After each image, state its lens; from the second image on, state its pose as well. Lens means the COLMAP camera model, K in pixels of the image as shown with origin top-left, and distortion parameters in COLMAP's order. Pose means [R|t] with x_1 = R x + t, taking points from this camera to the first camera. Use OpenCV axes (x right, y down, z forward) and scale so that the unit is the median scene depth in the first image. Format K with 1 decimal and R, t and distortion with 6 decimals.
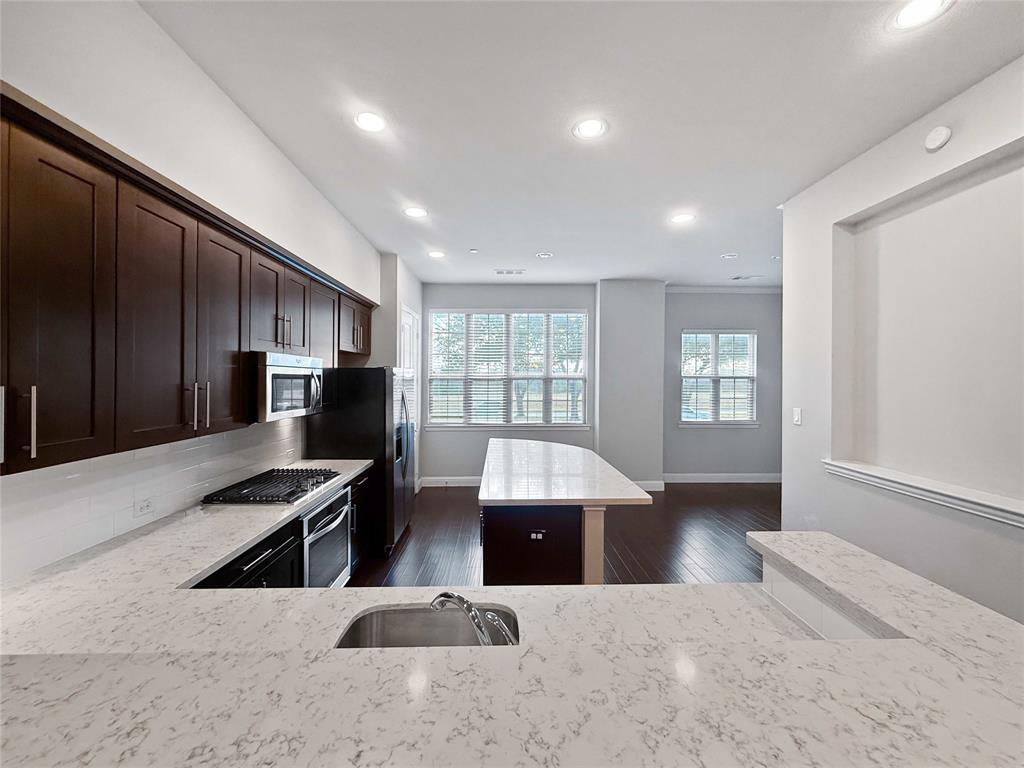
lens RADIAL K [[411.8, 0, 509.1], [0, 411.8, 378.7], [0, 0, 1]] dist [0.000259, 0.000164]
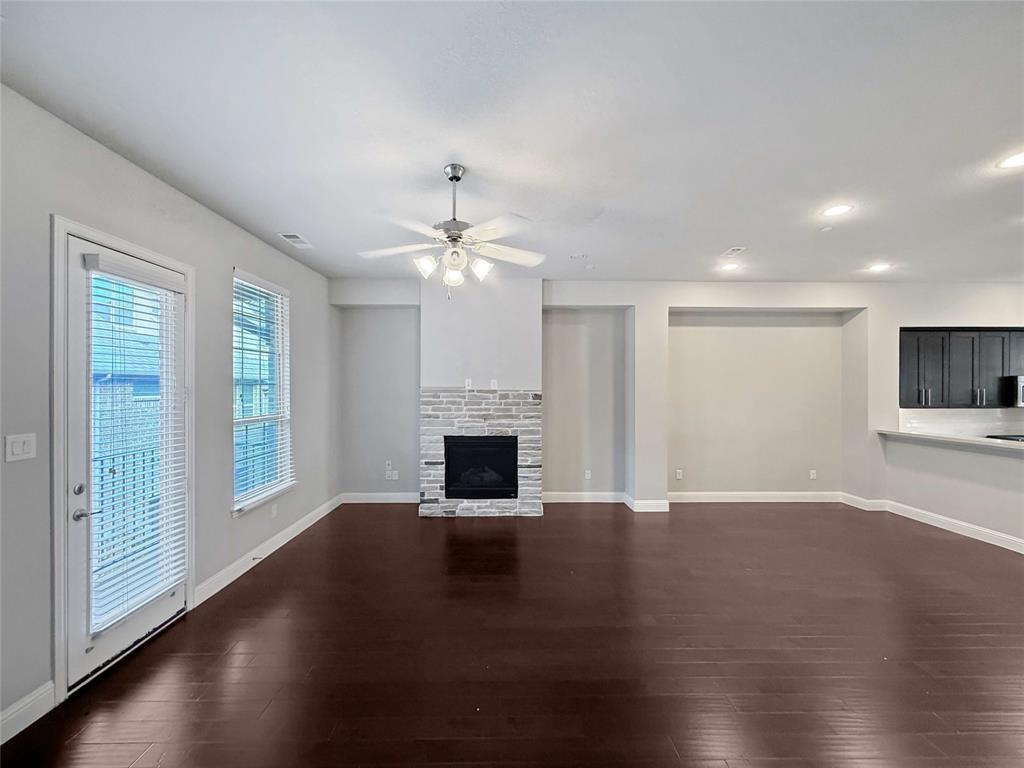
lens RADIAL K [[419.7, 0, 512.0], [0, 419.7, 384.0], [0, 0, 1]] dist [0.001439, 0.000147]
pose [[0.002129, -0.005911, -0.999980, 1.168110], [-0.004505, 0.999972, -0.005920, 0.004369], [0.999988, 0.004518, 0.002102, -1.219614]]
